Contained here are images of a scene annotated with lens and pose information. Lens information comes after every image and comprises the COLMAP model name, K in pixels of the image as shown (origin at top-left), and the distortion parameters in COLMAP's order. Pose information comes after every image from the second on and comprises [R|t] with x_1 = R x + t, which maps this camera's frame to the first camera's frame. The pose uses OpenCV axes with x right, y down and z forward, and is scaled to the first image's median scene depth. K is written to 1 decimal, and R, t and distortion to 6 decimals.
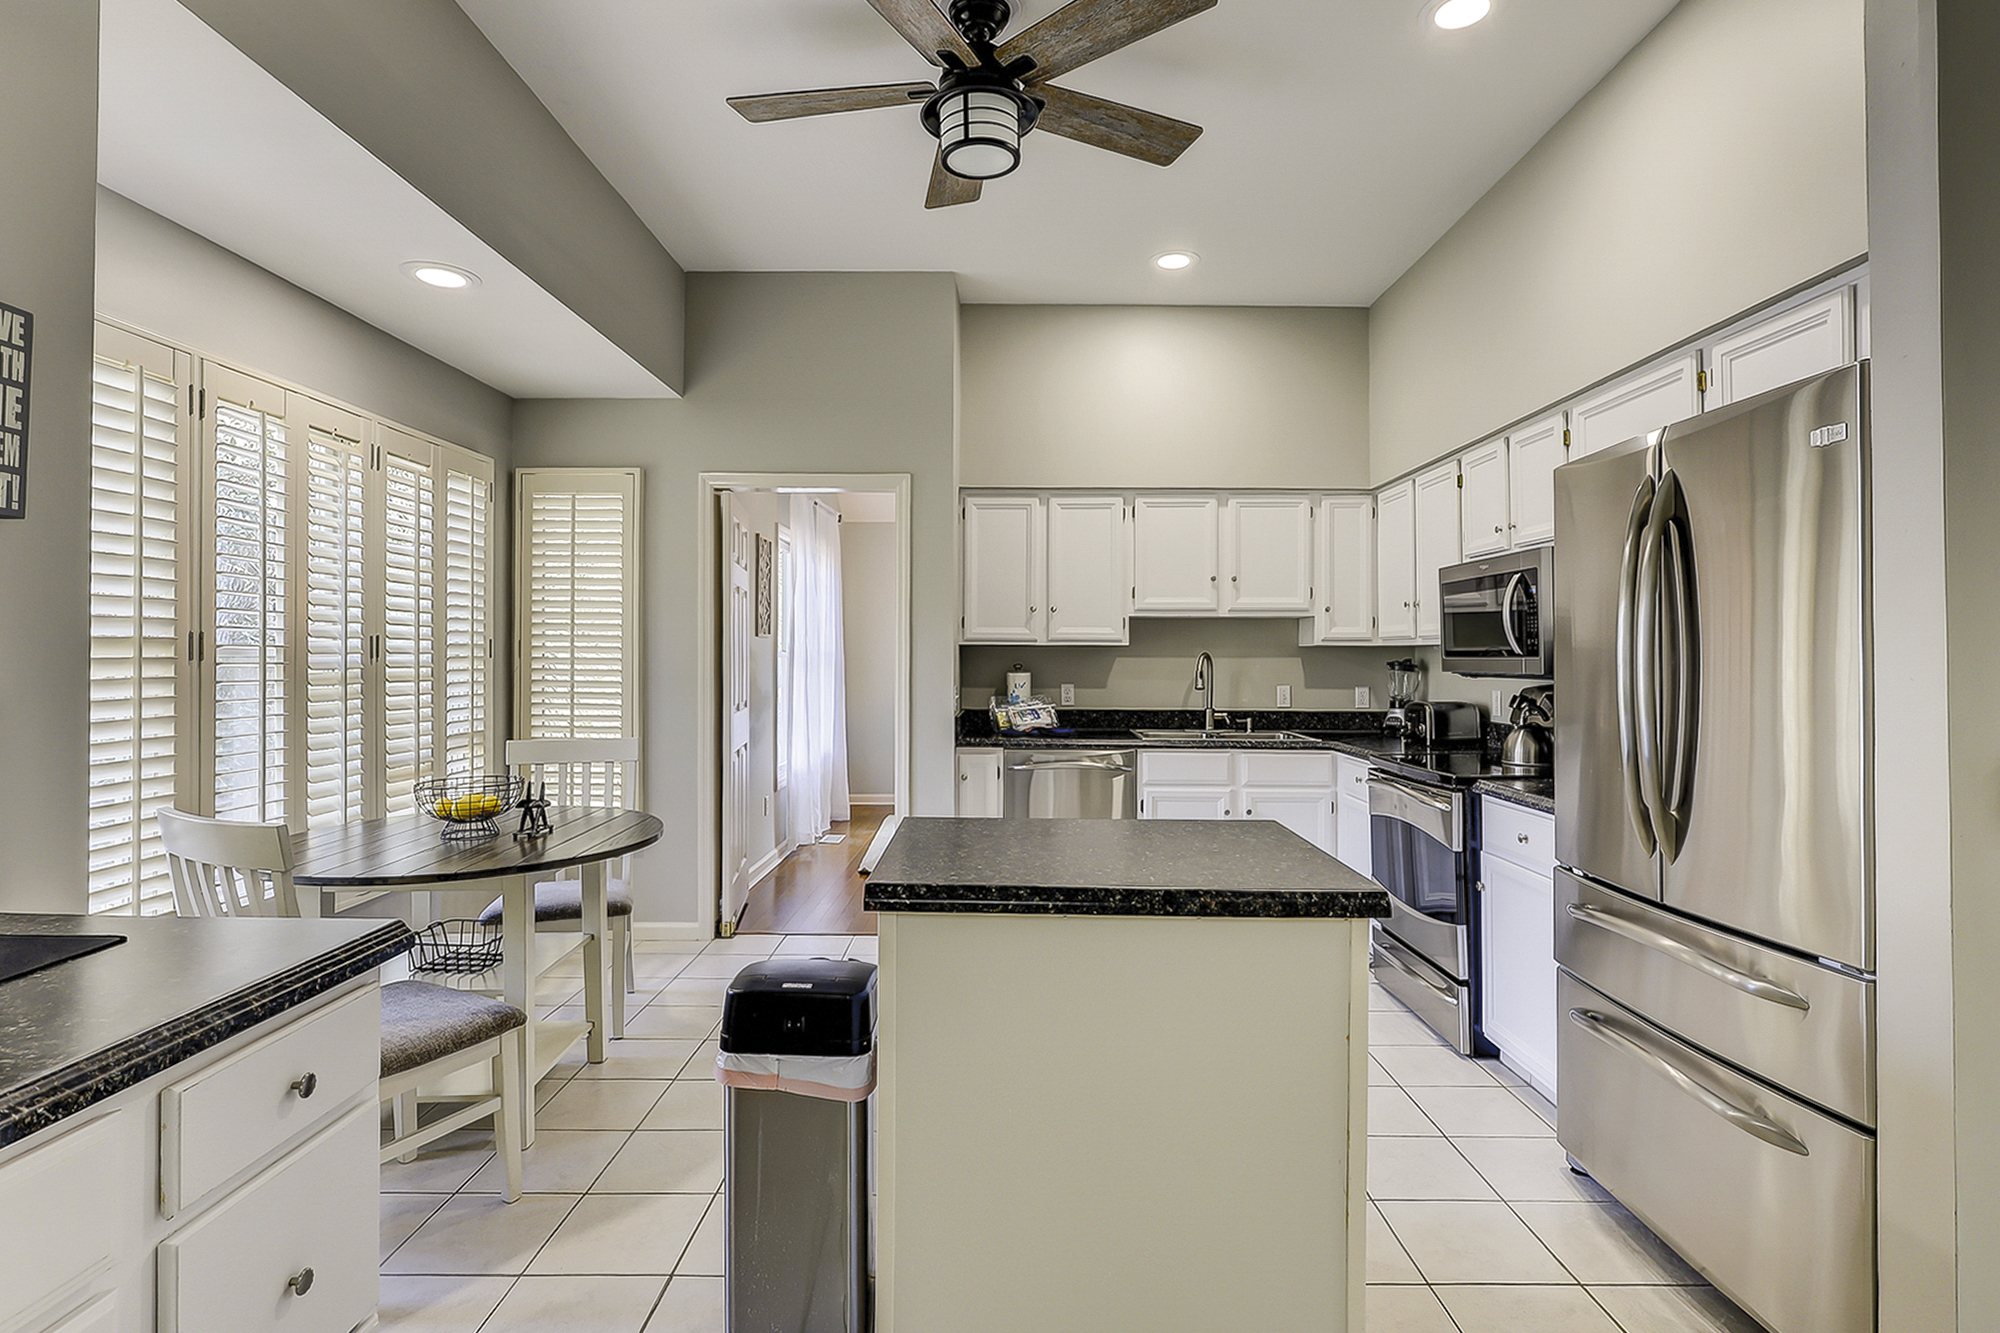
lens RADIAL K [[978.7, 0, 1000.0], [0, 978.7, 666.5], [0, 0, 1]] dist [-0.002743, -0.000423]
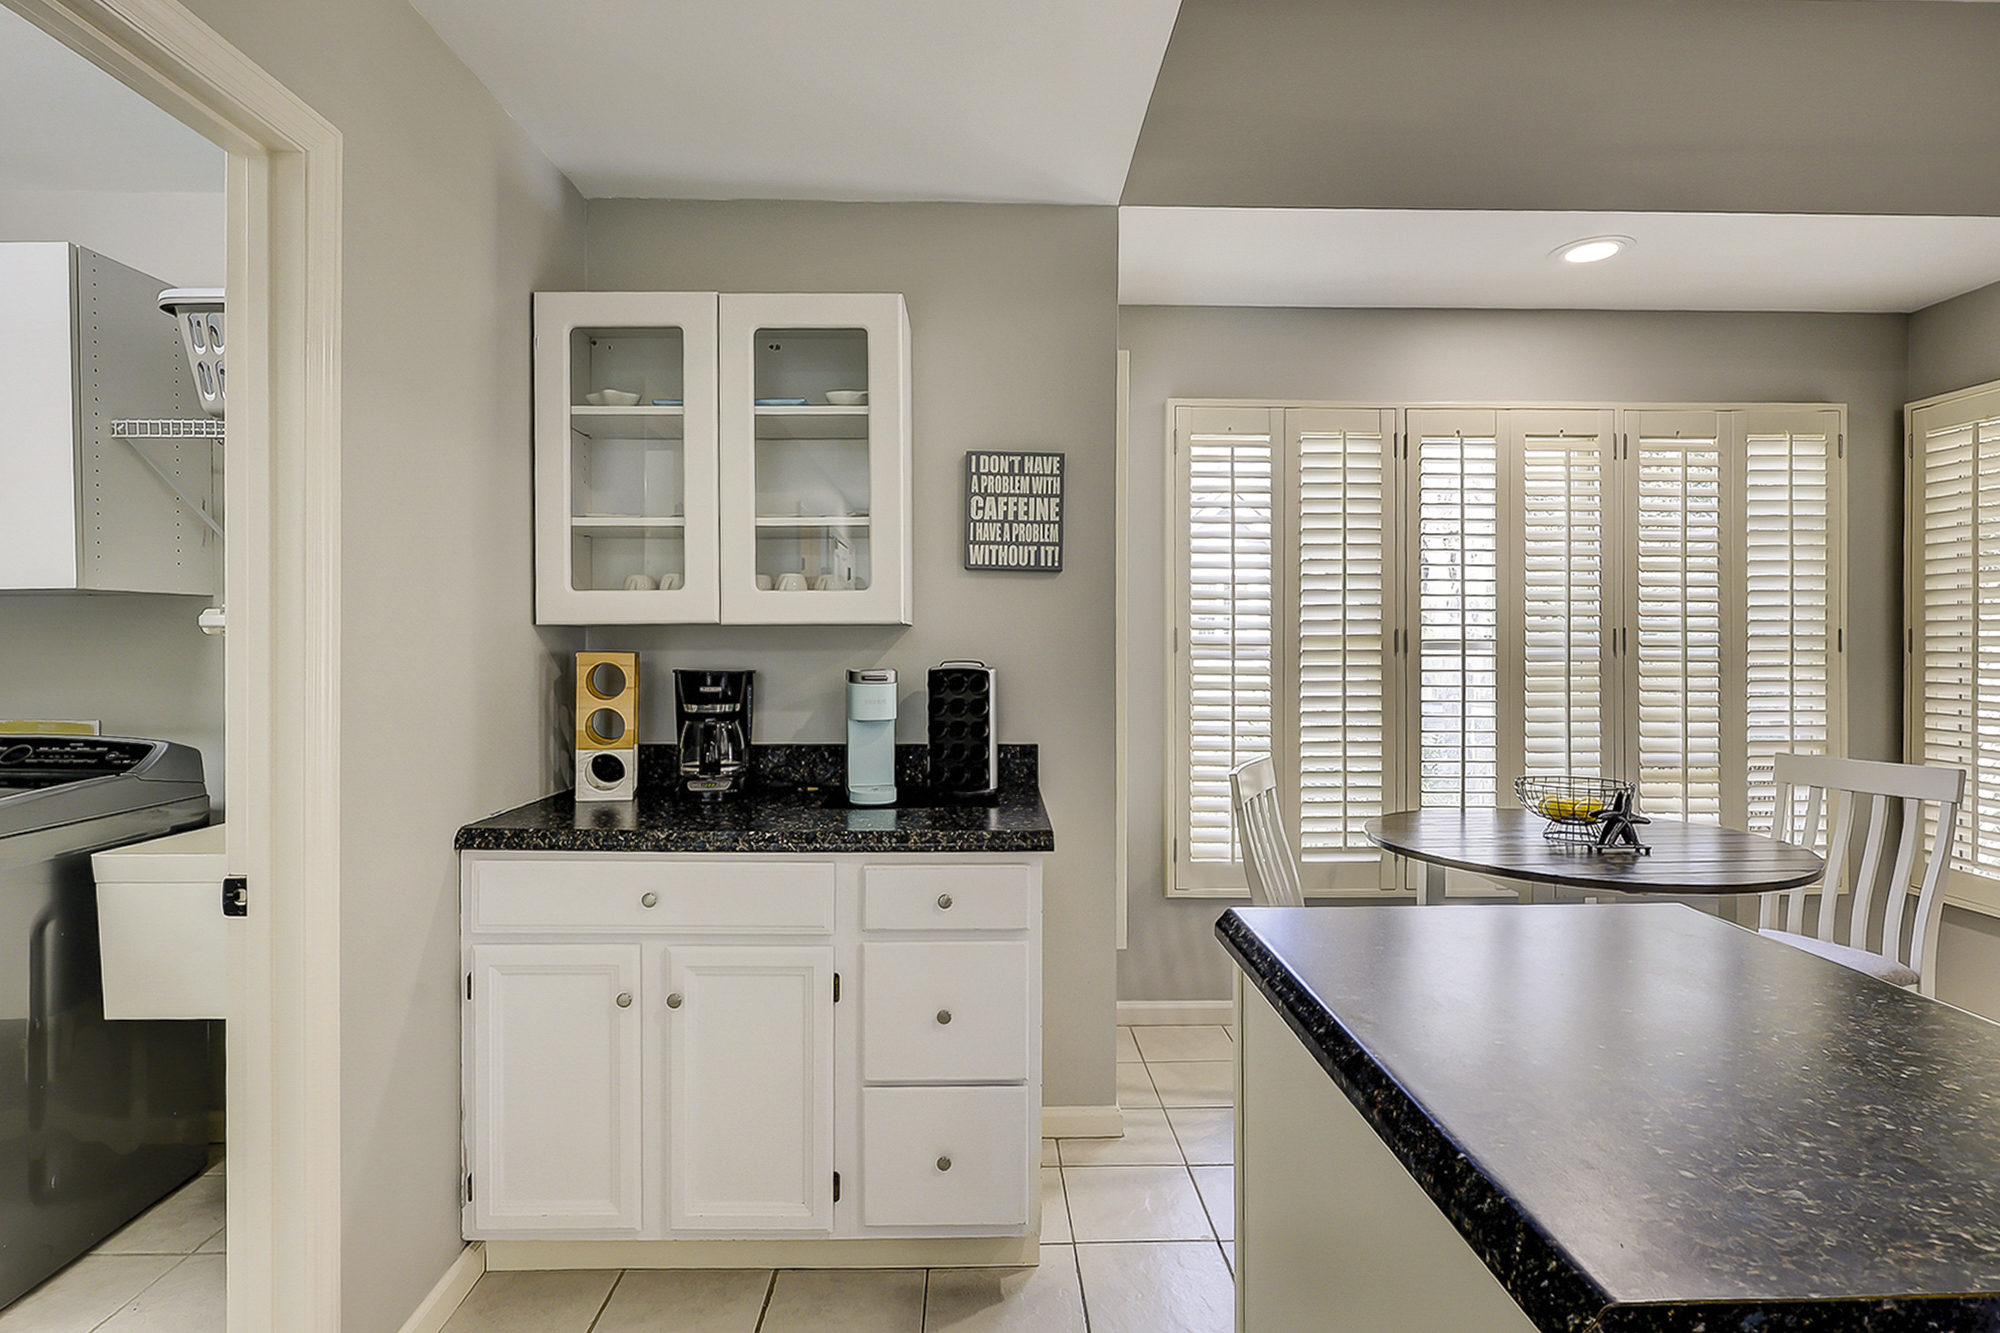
lens RADIAL K [[978.7, 0, 1000.0], [0, 978.7, 666.5], [0, 0, 1]] dist [-0.002743, -0.000423]
pose [[0.027830, 0.015235, -0.999497, 0.384960], [-0.011553, 0.999822, 0.014918, -0.000997], [0.999546, 0.011132, 0.028002, 0.415529]]
